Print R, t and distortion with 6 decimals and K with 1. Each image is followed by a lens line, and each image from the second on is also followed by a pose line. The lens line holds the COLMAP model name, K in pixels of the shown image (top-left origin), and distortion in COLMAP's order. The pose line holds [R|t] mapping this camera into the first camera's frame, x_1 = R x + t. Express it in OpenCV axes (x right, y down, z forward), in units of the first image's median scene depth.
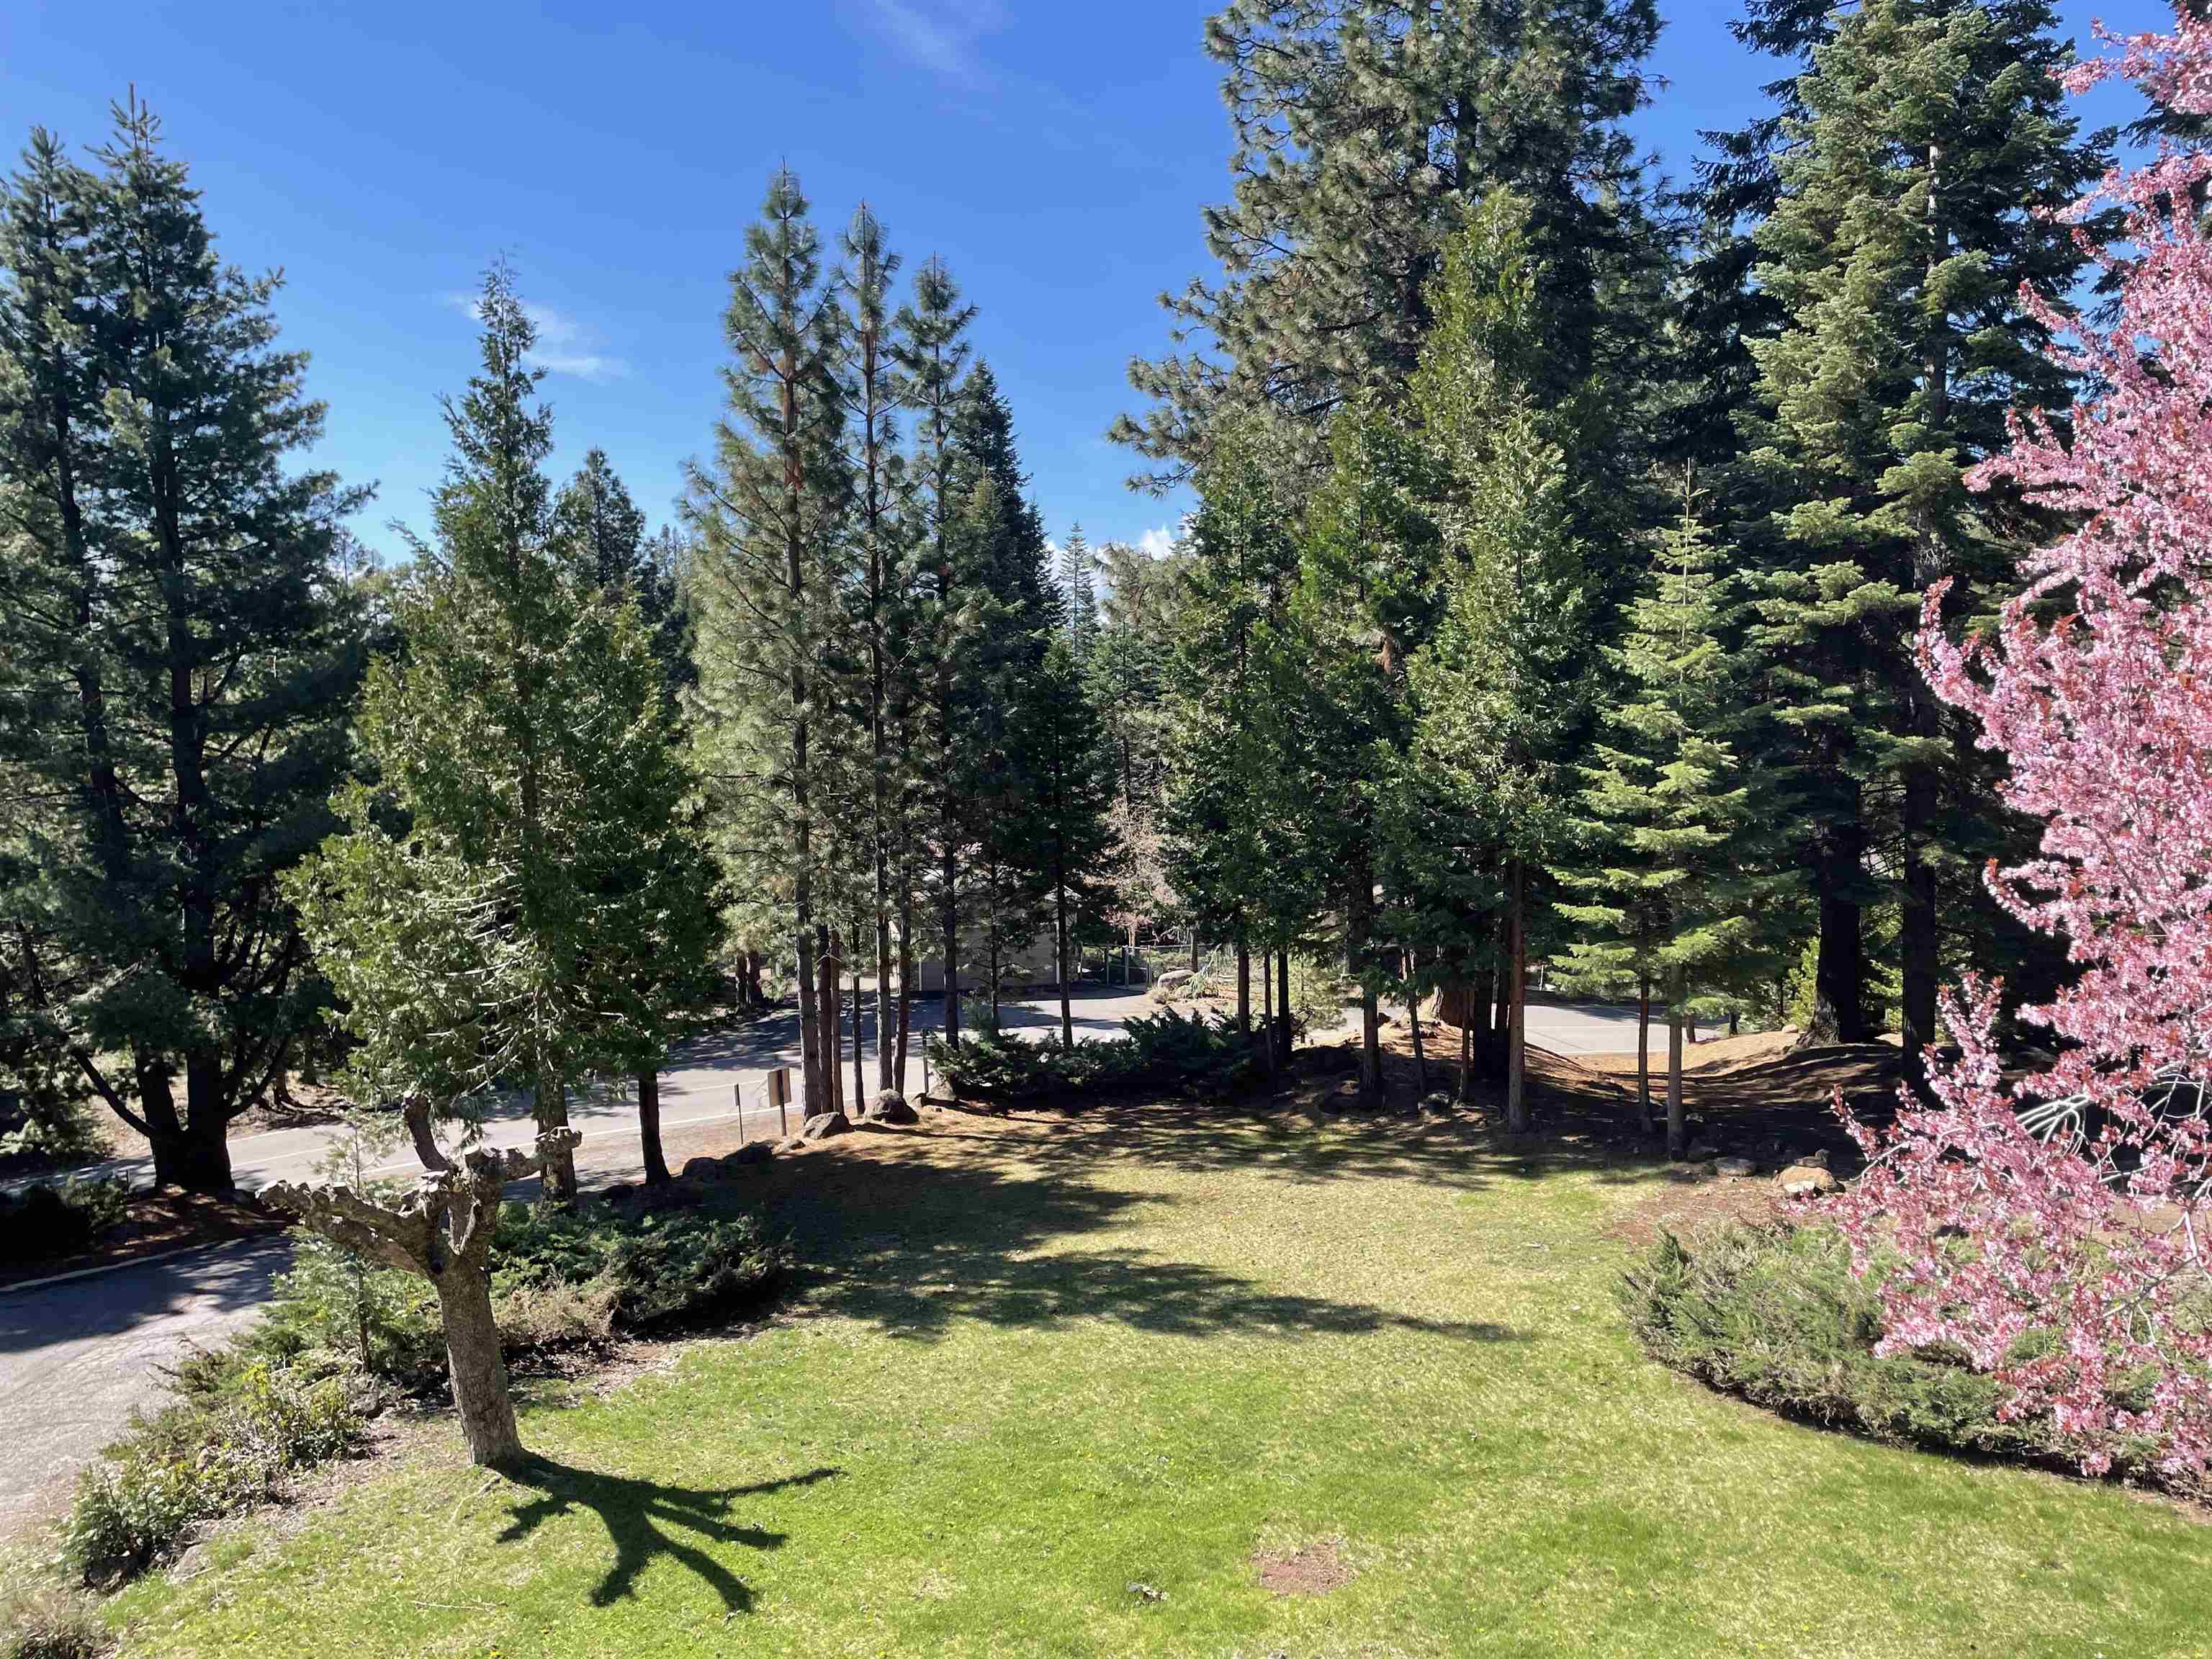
lens RADIAL K [[1660.7, 0, 1113.4], [0, 1660.7, 832.4], [0, 0, 1]] dist [0.054377, -0.066471]
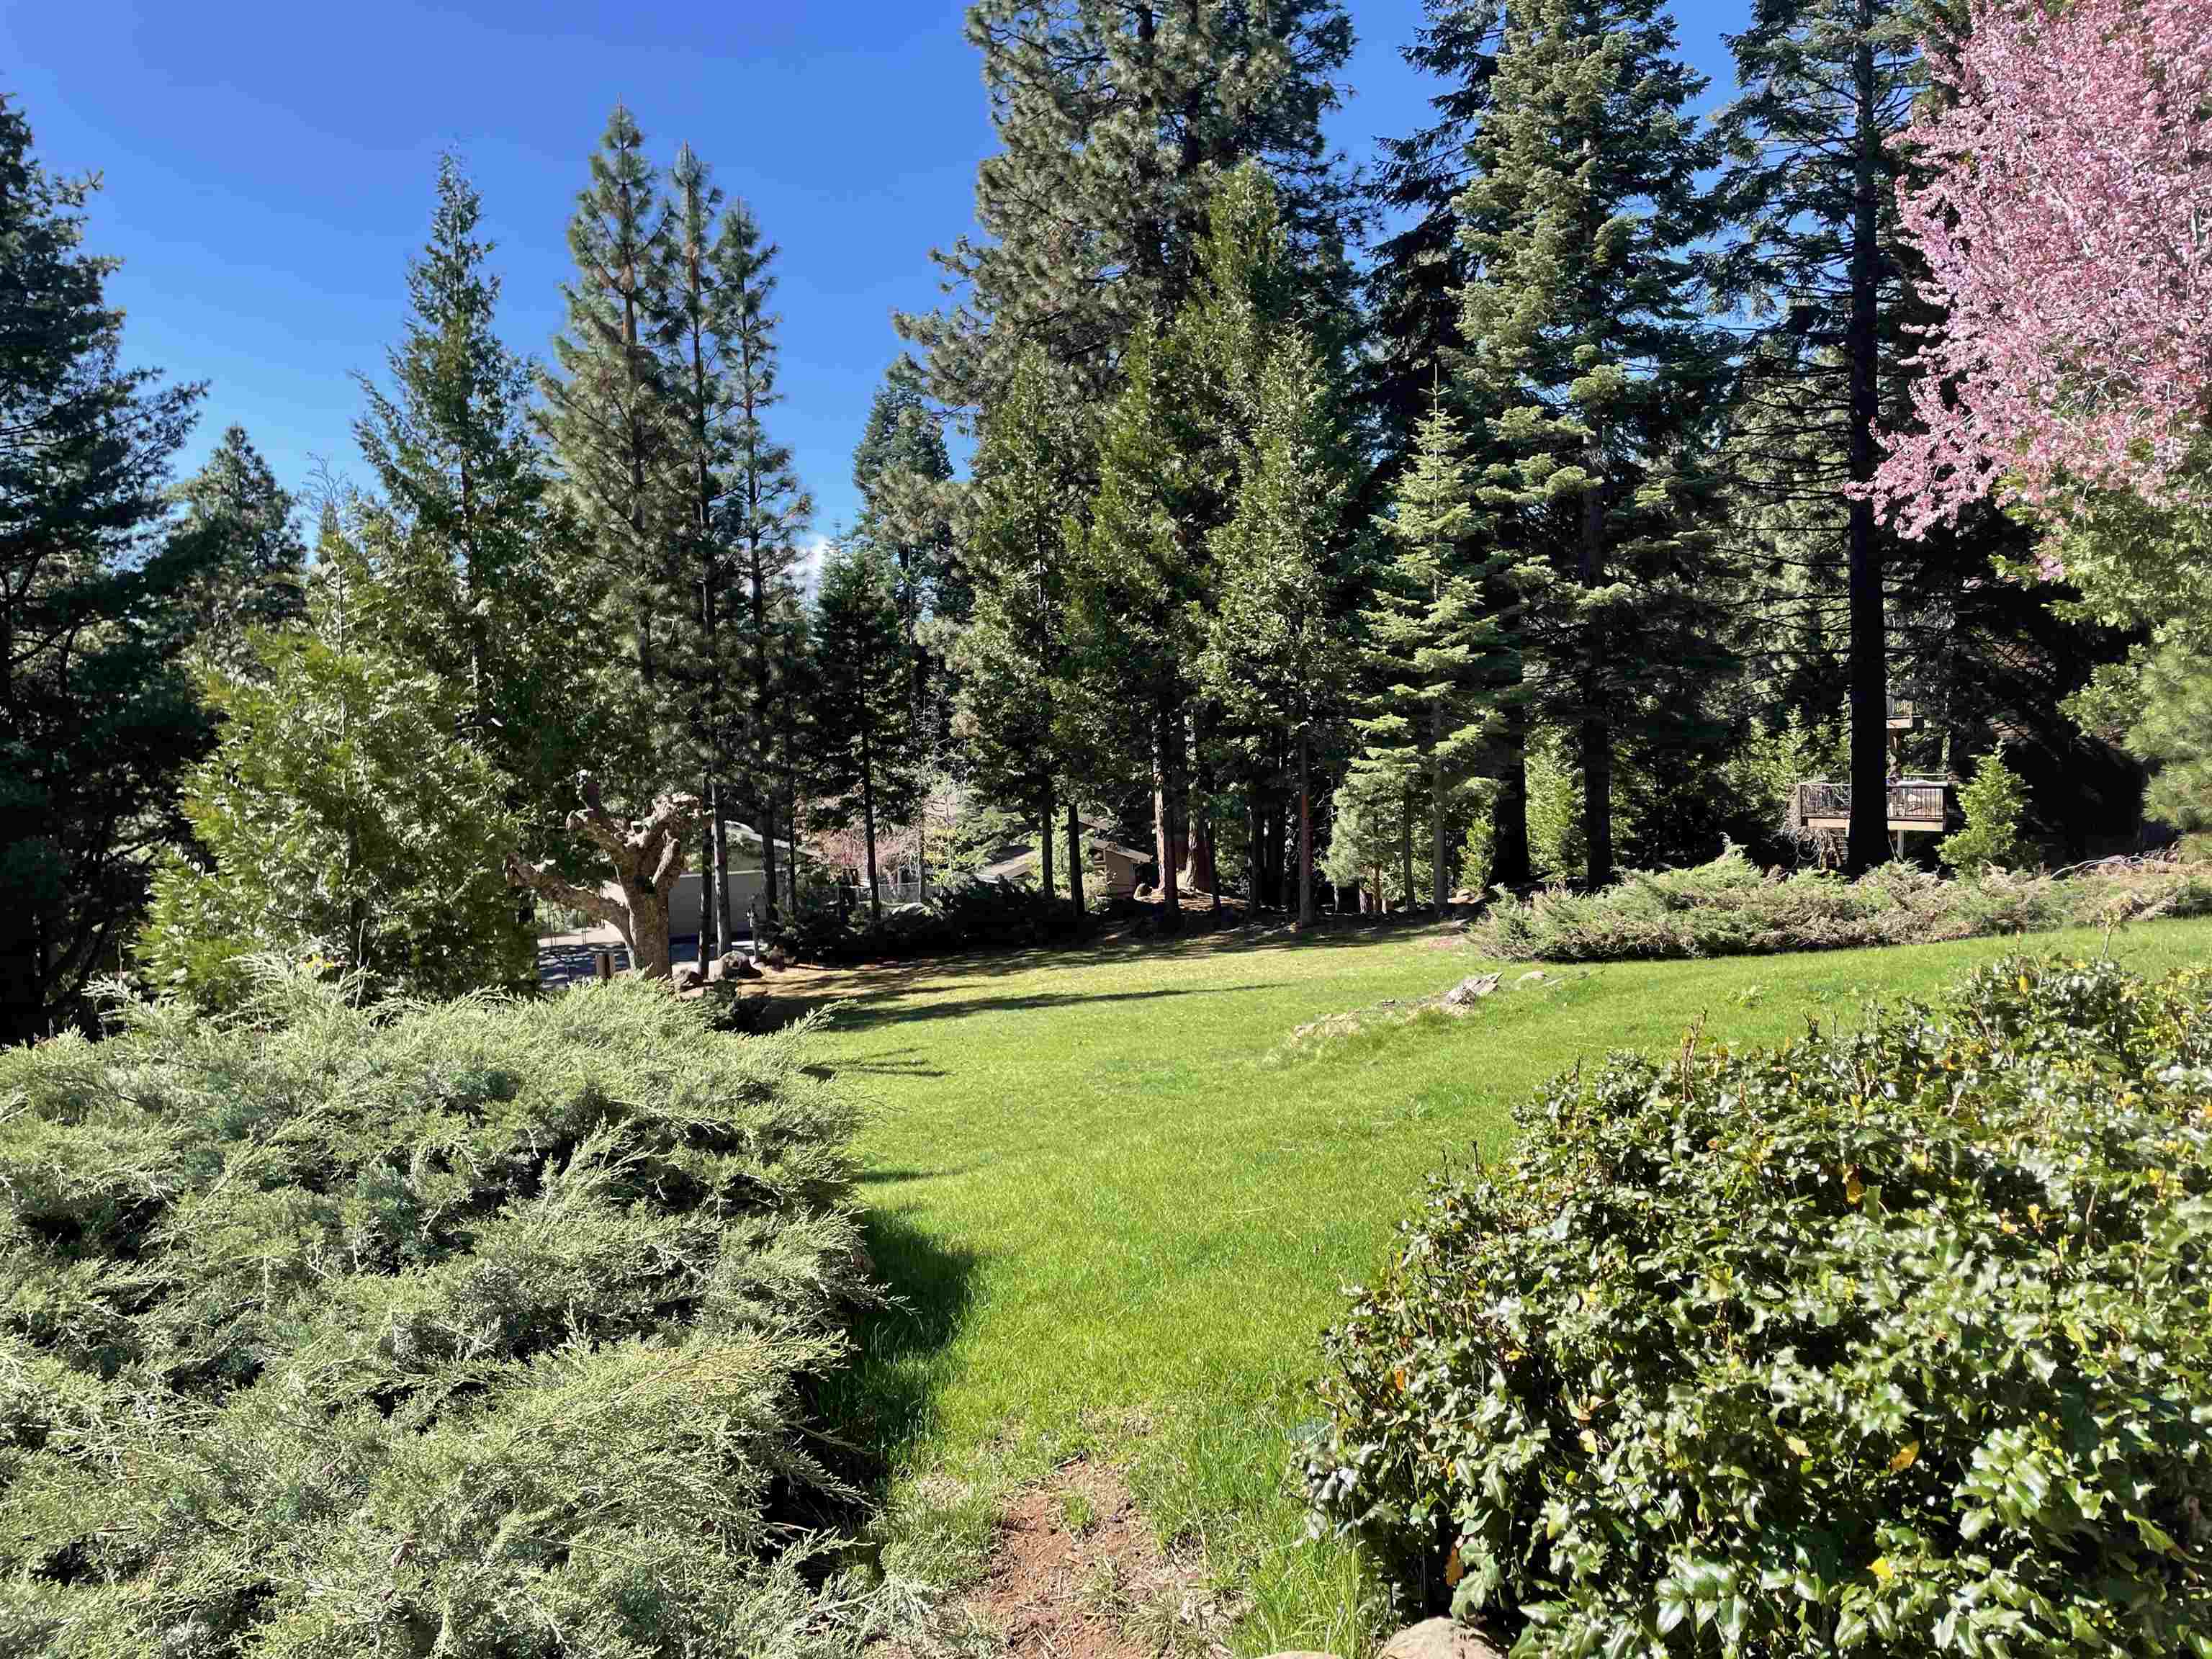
lens RADIAL K [[1660.7, 0, 1099.1], [0, 1660.7, 829.5], [0, 0, 1]] dist [0.054377, -0.066471]
pose [[0.971428, -0.032749, 0.235064, -0.194127], [0.038856, 0.999016, -0.021392, 0.132958], [-0.234132, 0.029914, 0.971744, -0.146008]]
